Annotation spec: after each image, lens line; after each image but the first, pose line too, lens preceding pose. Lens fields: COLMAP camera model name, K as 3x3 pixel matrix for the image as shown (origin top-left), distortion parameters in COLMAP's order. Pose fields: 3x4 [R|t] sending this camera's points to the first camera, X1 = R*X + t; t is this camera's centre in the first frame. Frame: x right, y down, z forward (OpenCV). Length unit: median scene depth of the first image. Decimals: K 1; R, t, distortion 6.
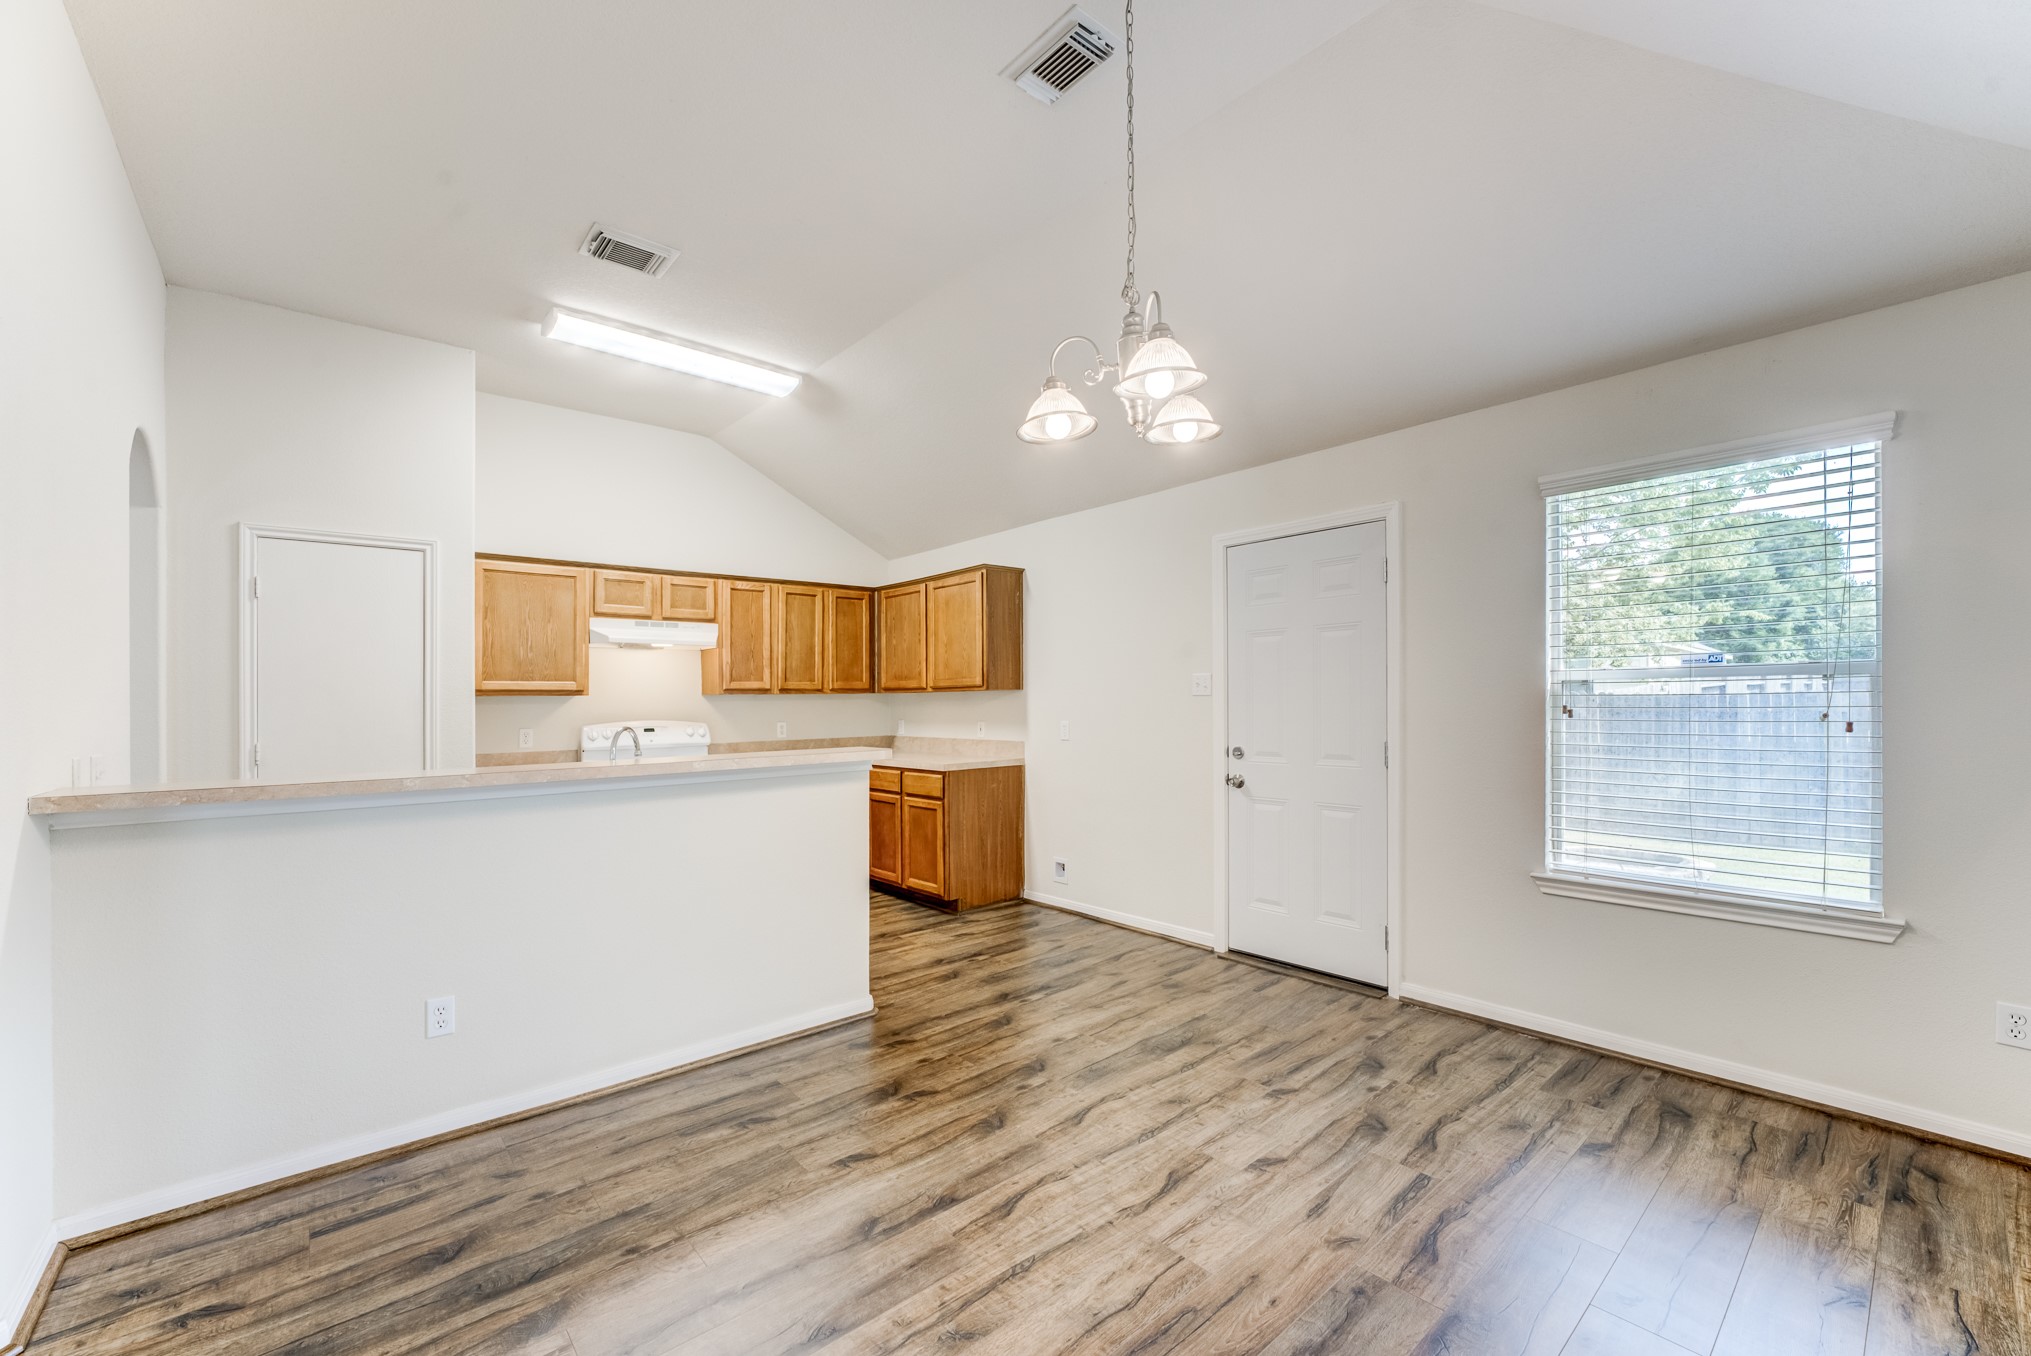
lens RADIAL K [[813.1, 0, 1006.5], [0, 813.1, 685.5], [0, 0, 1]] dist [-0.013558, 0.000578]
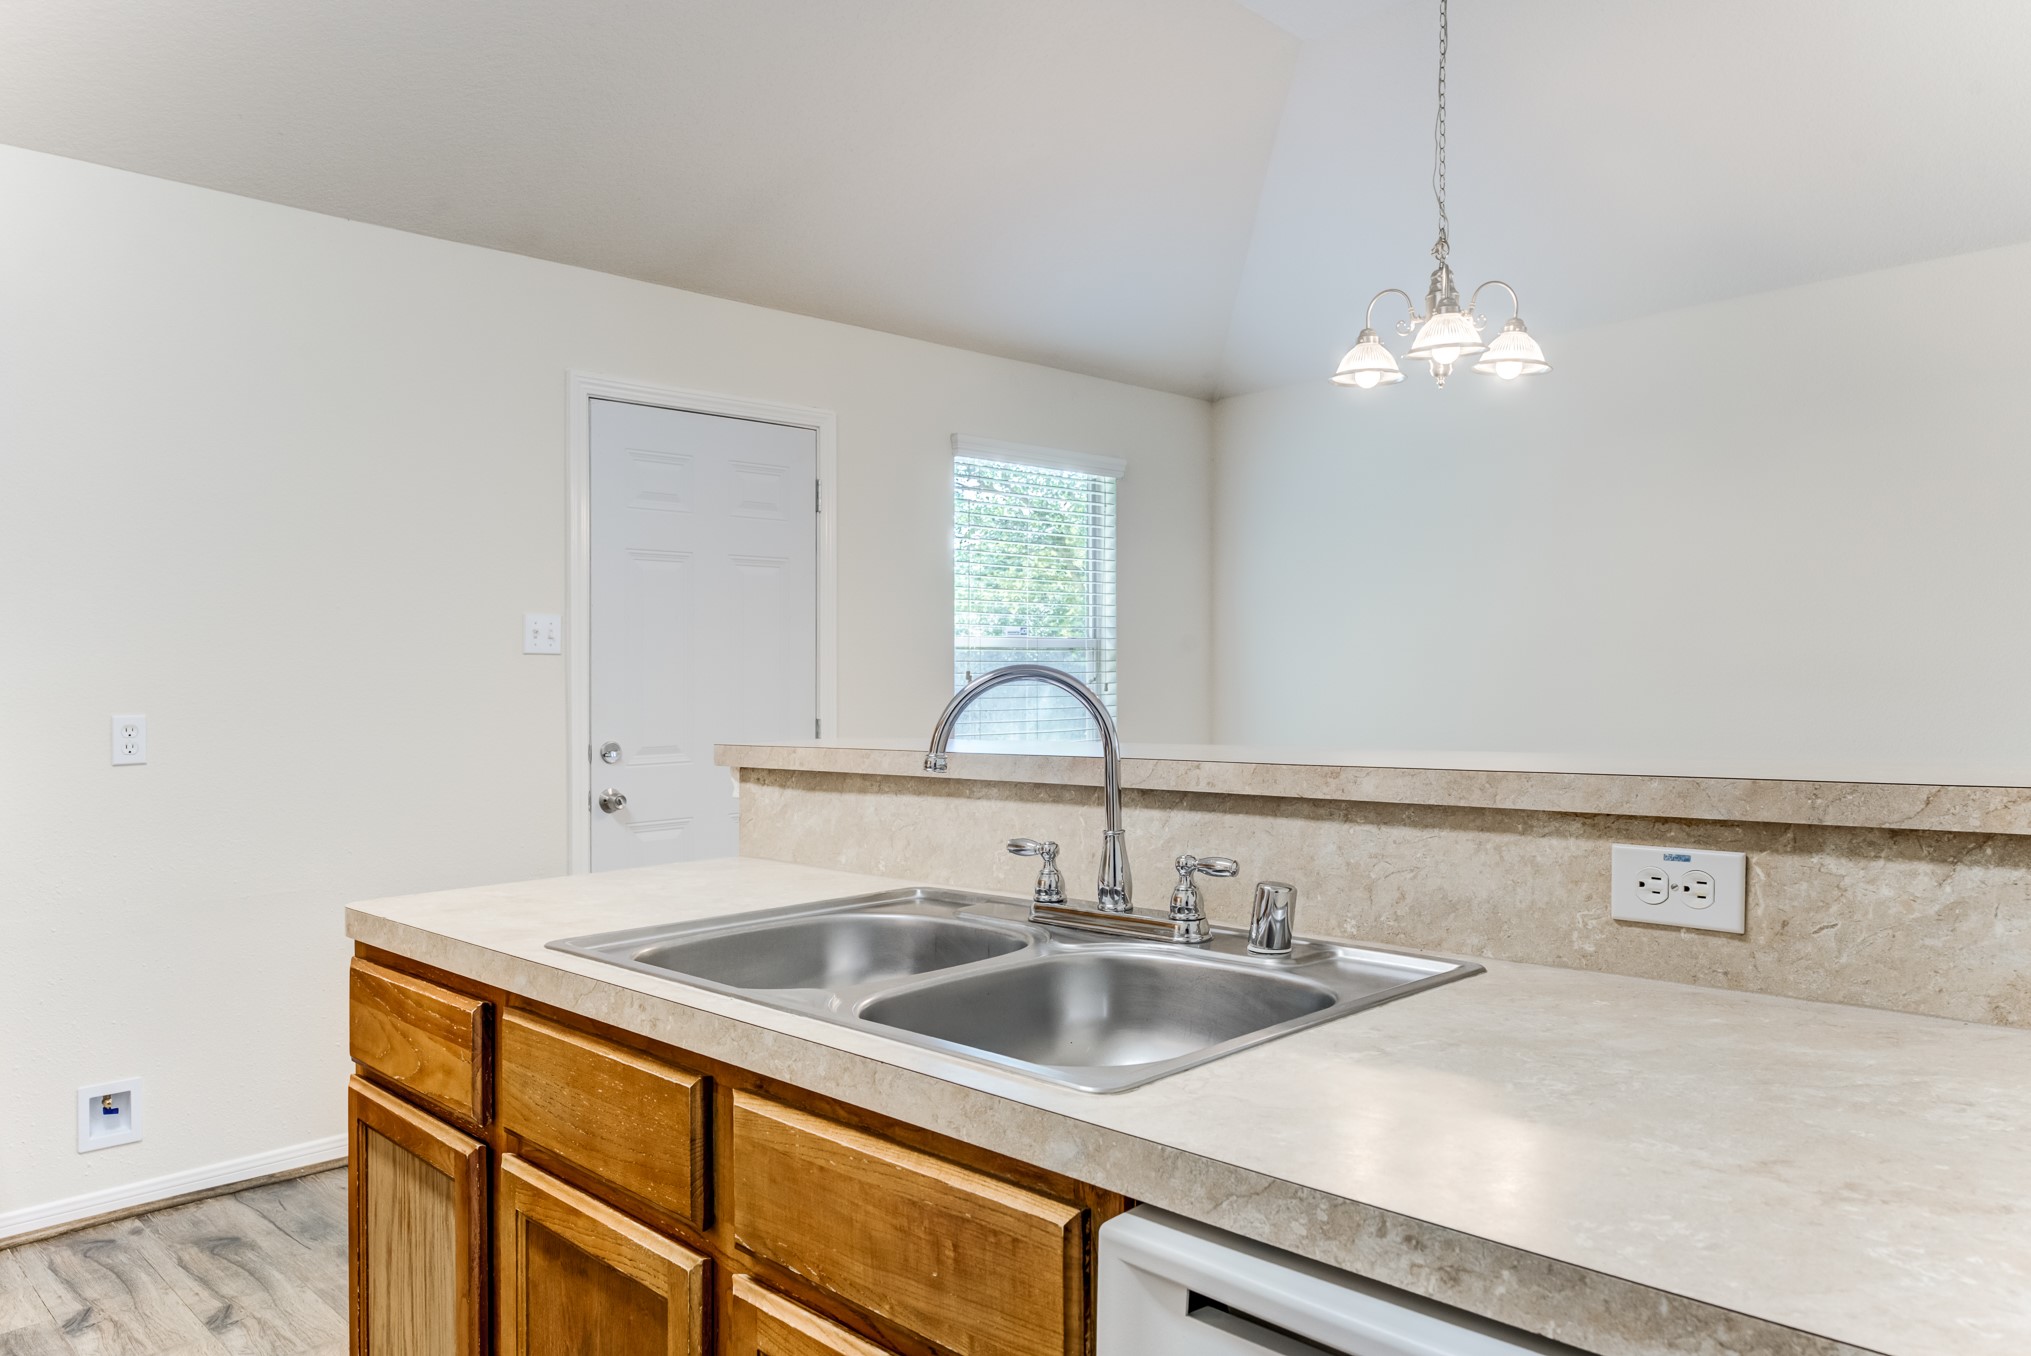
lens RADIAL K [[1396.9, 0, 1007.8], [0, 1396.9, 657.6], [0, 0, 1]] dist [-0.033199, -0.001012]
pose [[-0.065005, 0.034631, 0.997284, -1.212600], [-0.002891, 0.999387, -0.034892, 0.080641], [-0.997881, -0.005152, -0.064865, 1.284978]]
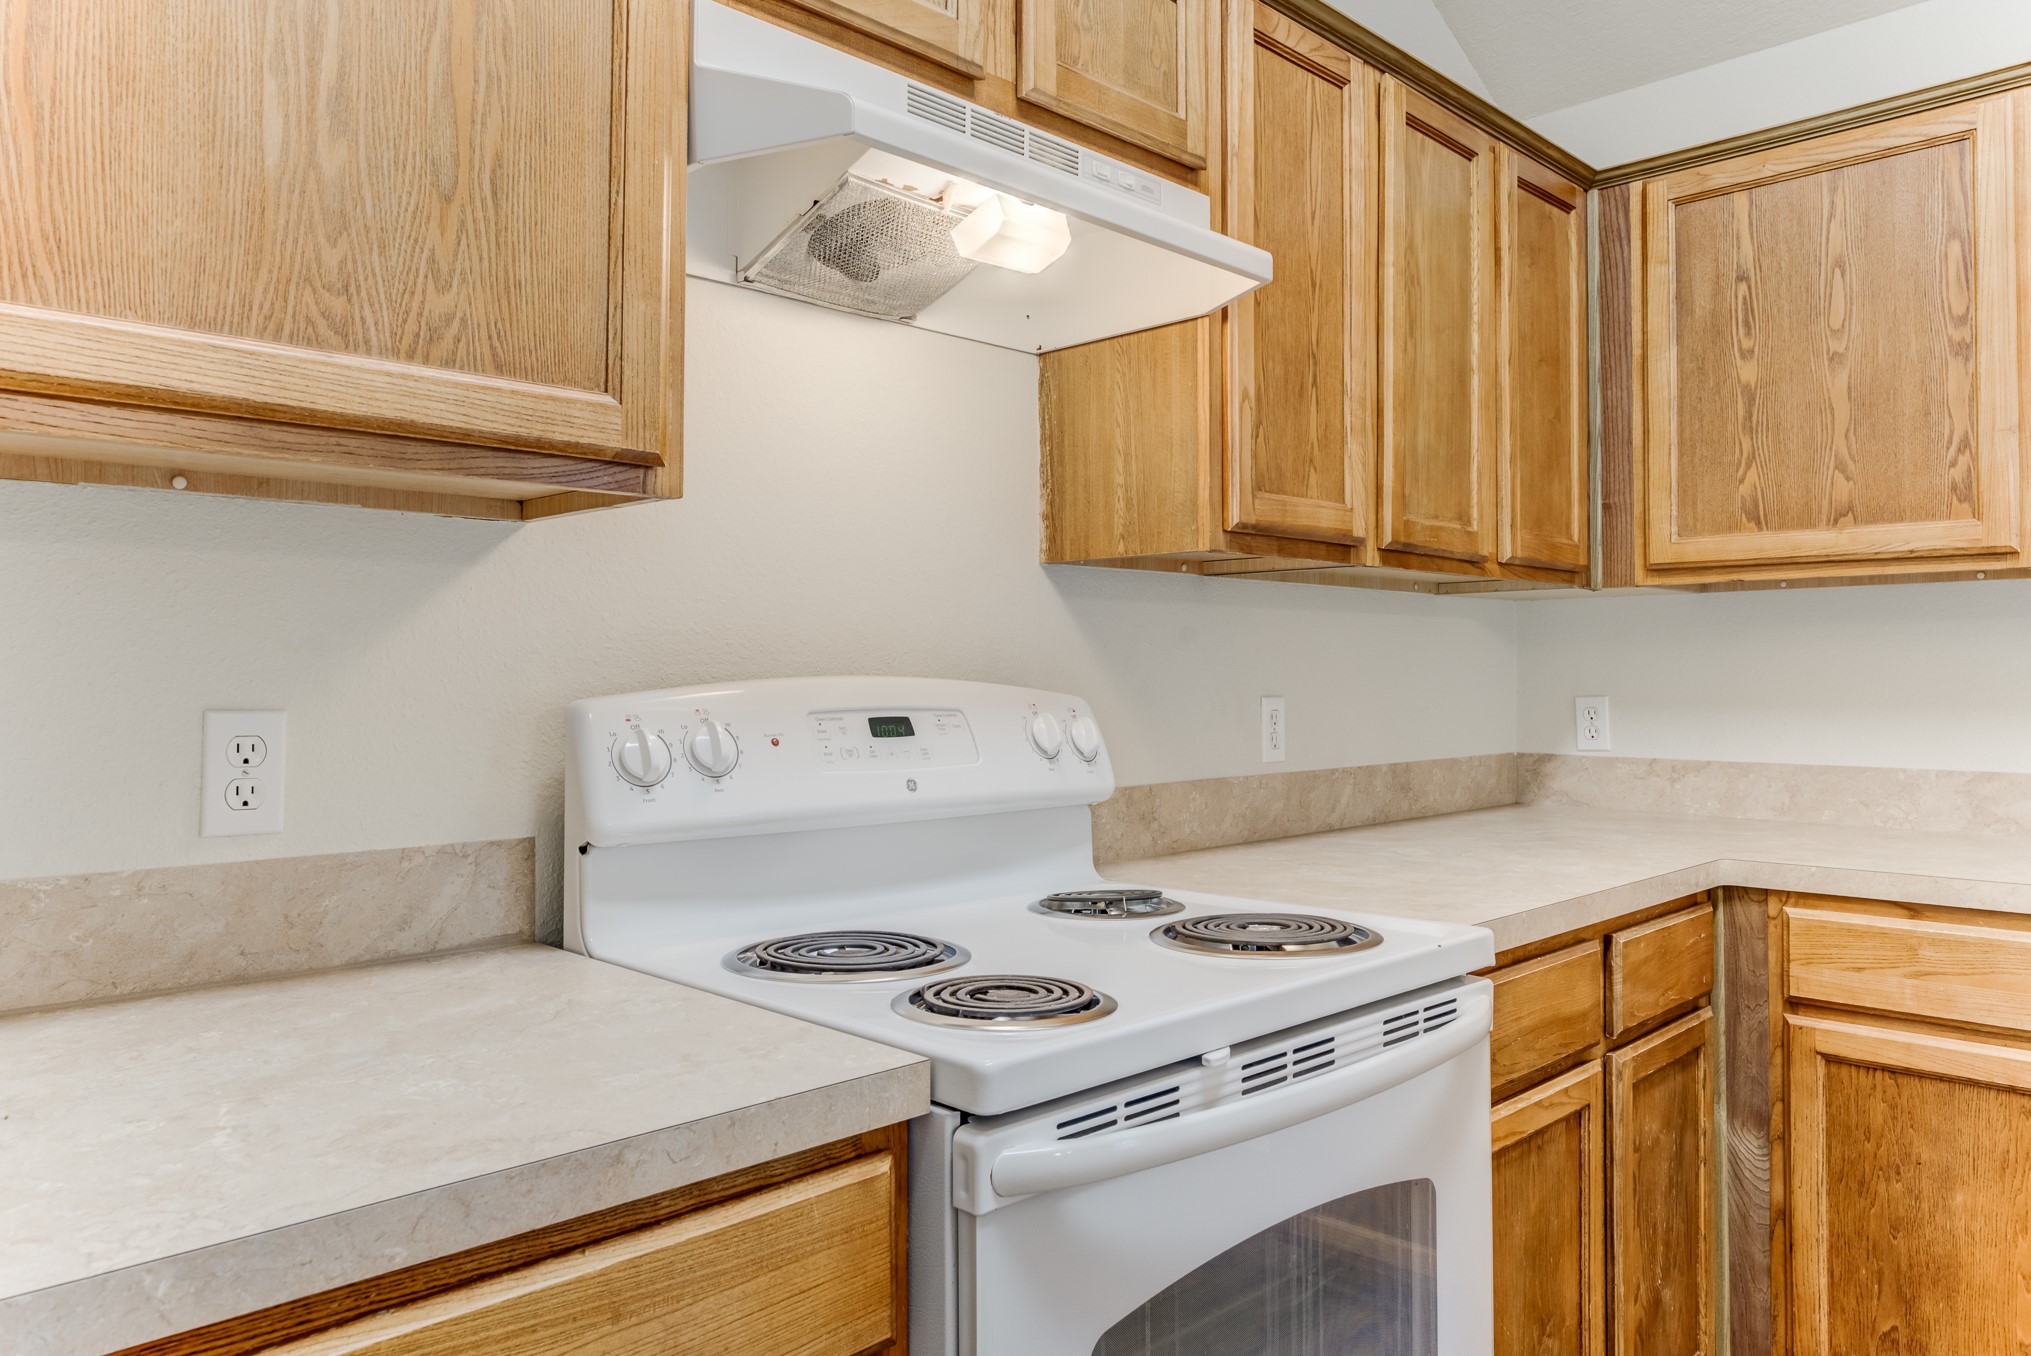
lens RADIAL K [[1396.9, 0, 1007.8], [0, 1396.9, 657.6], [0, 0, 1]] dist [-0.033199, -0.001012]
pose [[0.997468, 0.014320, 0.069663, -0.915975], [-0.014717, 0.999878, 0.005188, 0.077577], [-0.069580, -0.006200, 0.997557, 1.420238]]
